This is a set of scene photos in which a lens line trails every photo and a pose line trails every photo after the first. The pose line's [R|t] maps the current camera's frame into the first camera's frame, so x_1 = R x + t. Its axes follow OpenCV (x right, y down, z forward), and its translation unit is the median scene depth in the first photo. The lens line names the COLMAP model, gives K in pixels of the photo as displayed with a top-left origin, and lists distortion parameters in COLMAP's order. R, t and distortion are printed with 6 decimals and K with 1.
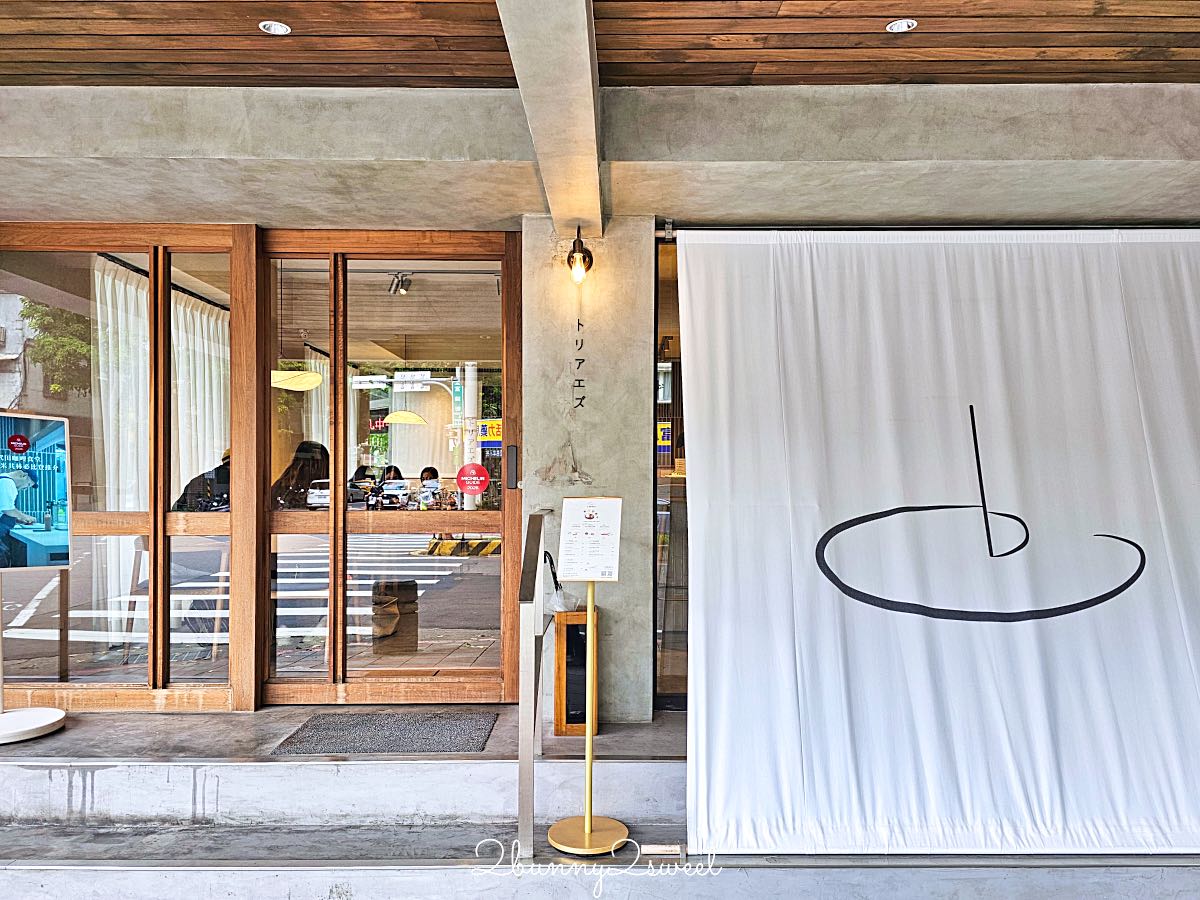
lens RADIAL K [[845.2, 0, 615.3], [0, 845.2, 472.5], [0, 0, 1]] dist [0.057898, -0.061906]
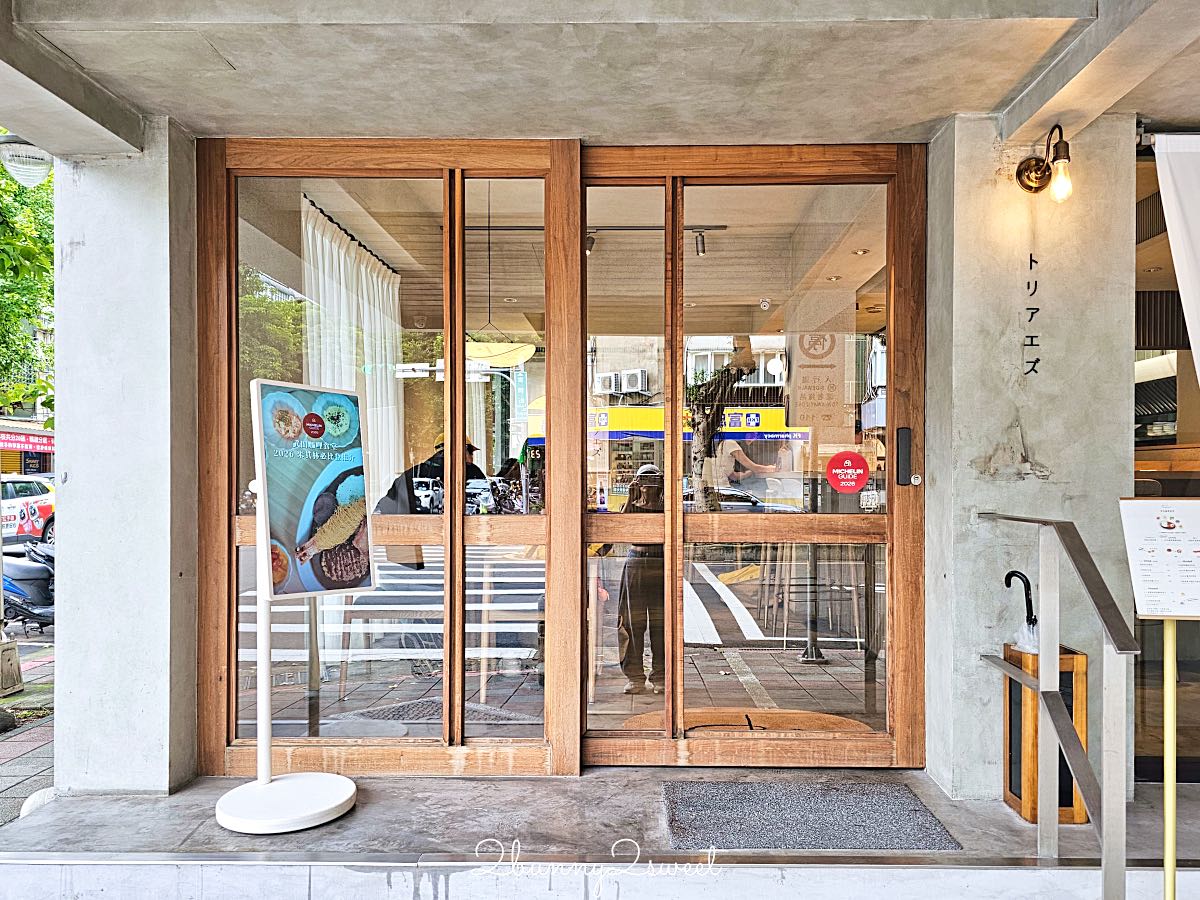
lens RADIAL K [[886.3, 0, 599.2], [0, 886.3, 465.6], [0, 0, 1]] dist [0.063034, -0.064859]
pose [[0.999771, -0.002679, -0.021234, -0.404512], [0.002639, 0.999995, -0.001912, 0.003610], [0.021239, 0.001855, 0.999773, 0.210917]]
